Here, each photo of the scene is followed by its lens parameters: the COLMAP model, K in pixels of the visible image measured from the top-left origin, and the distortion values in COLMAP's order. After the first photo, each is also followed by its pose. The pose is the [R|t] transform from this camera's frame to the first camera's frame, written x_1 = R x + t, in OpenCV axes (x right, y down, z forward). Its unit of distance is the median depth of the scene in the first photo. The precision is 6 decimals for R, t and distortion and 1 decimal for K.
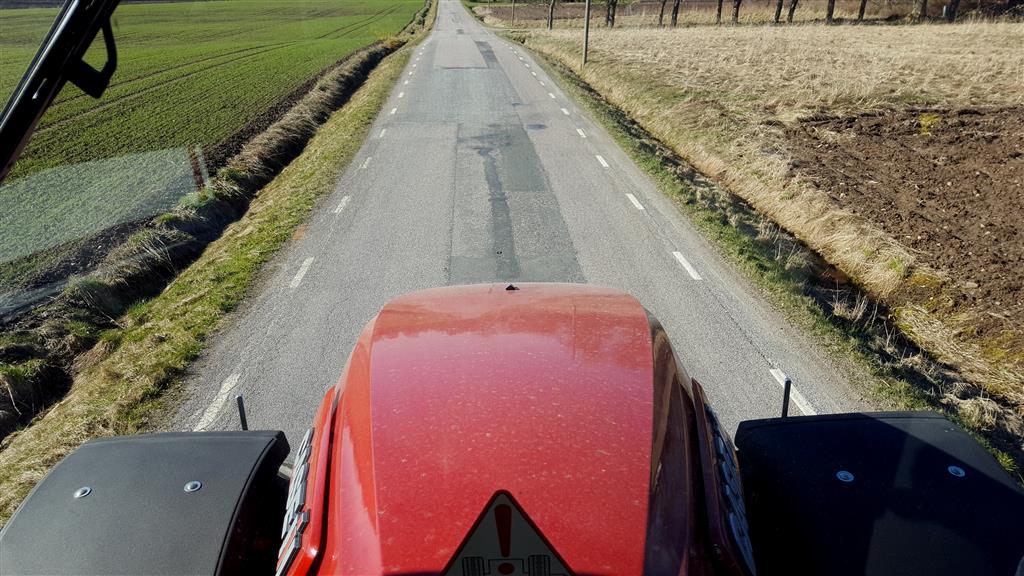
lens RADIAL K [[834.7, 0, 512.0], [0, 834.7, 288.0], [0, 0, 1]] dist [0.104305, -0.001372]
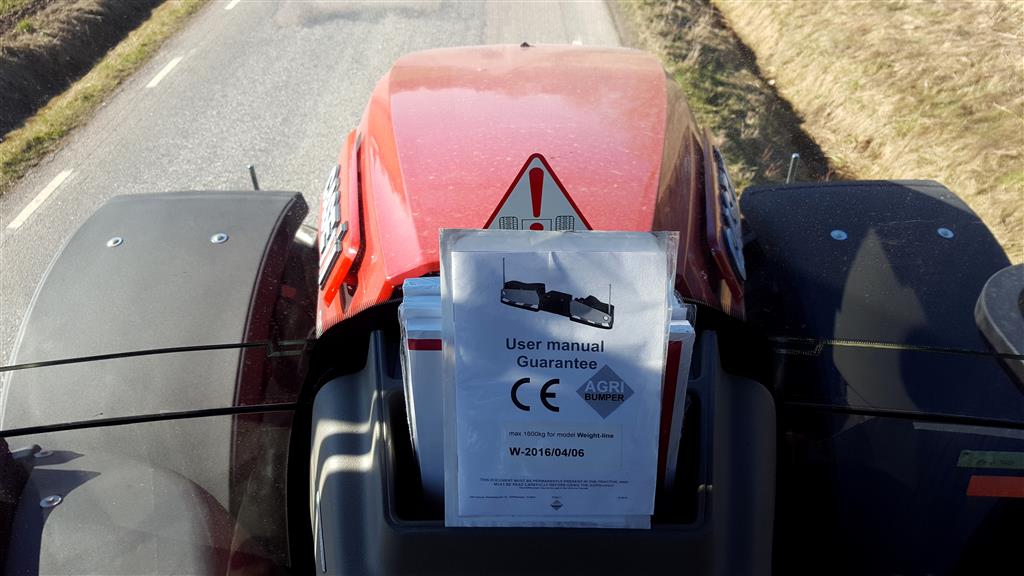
lens RADIAL K [[834.7, 0, 512.0], [0, 834.7, 288.0], [0, 0, 1]] dist [0.104305, -0.001372]
pose [[0.999829, 0.017956, -0.004434, -0.016327], [-0.016269, 0.967858, 0.250972, 0.065339], [0.008798, -0.250857, 0.967984, -0.078394]]
